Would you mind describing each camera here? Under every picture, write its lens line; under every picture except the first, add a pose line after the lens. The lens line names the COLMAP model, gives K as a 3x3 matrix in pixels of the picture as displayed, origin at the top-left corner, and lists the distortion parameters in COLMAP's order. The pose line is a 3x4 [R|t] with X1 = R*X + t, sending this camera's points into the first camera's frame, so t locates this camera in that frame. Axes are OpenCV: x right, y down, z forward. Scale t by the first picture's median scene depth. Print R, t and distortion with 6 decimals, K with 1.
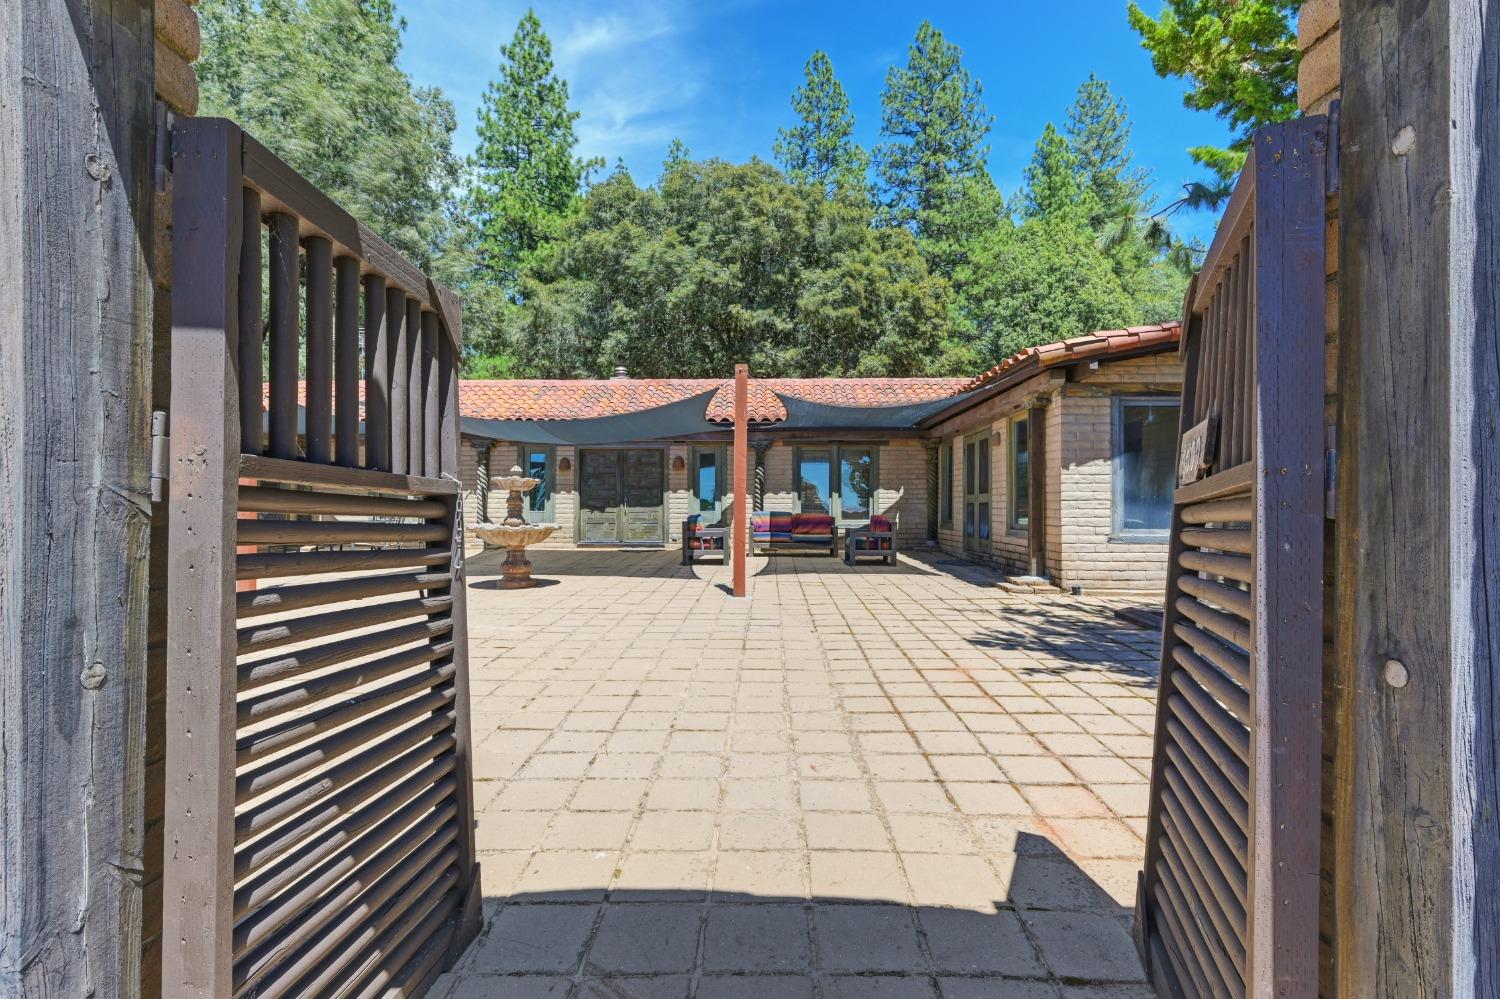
lens RADIAL K [[703.4, 0, 758.4], [0, 703.4, 506.7], [0, 0, 1]] dist [-0.020822, -0.000260]
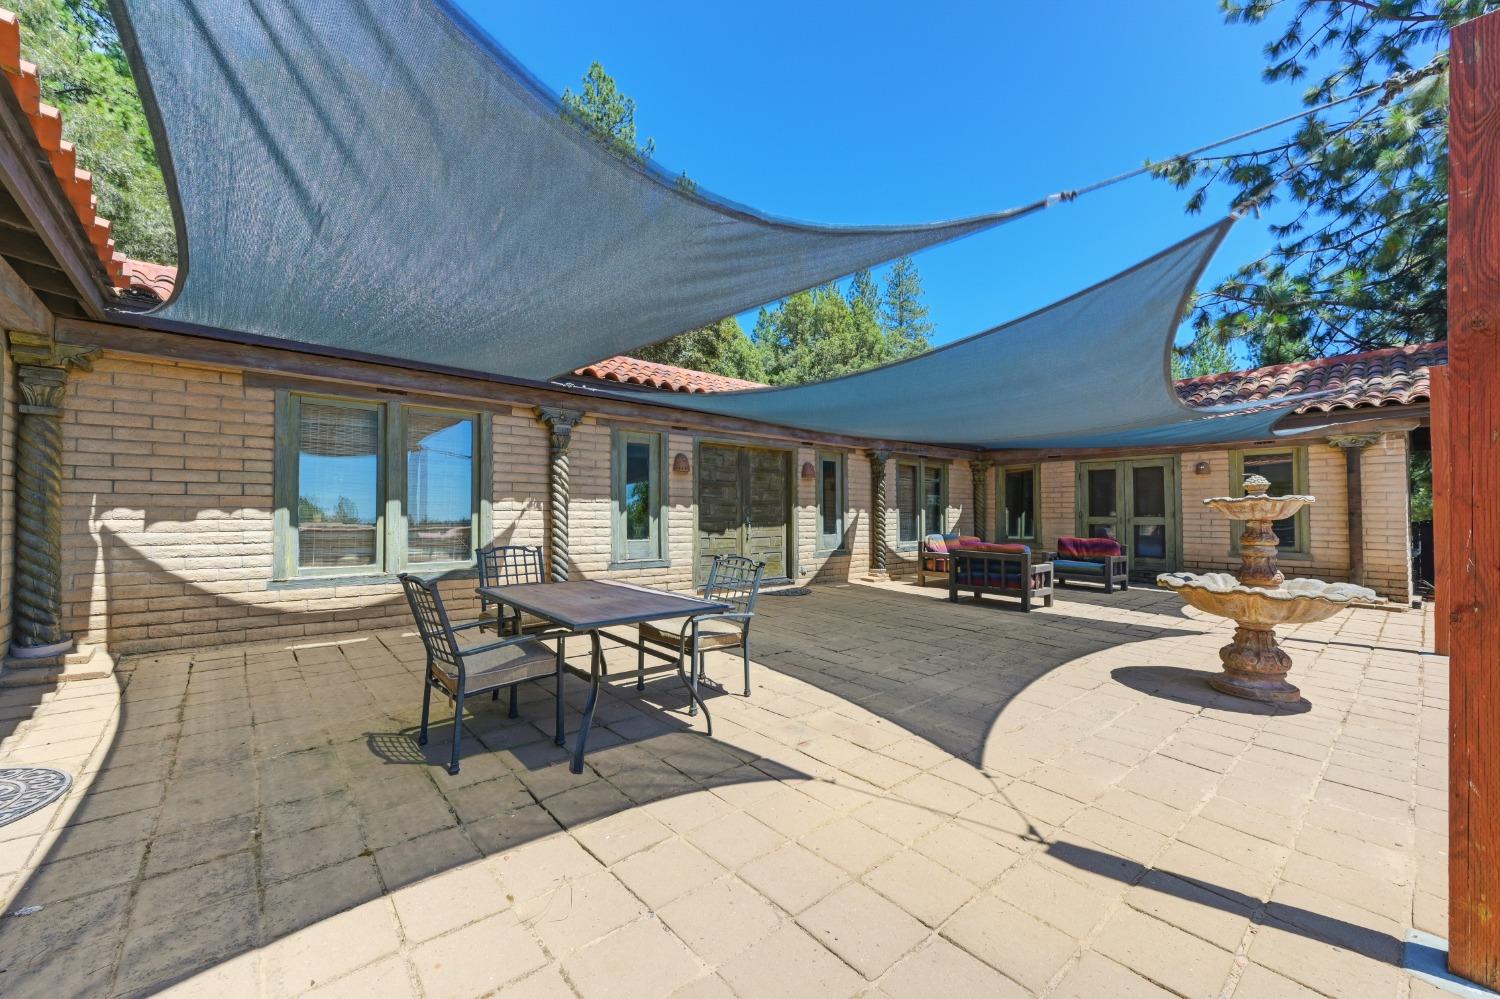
lens RADIAL K [[592.6, 0, 746.2], [0, 592.6, 496.9], [0, 0, 1]] dist [0.000007, 0.000240]
pose [[0.738004, 0.022395, 0.674424, -0.584774], [-0.003546, 0.999564, -0.029312, -0.014845], [-0.674787, 0.019241, 0.737762, 0.560888]]
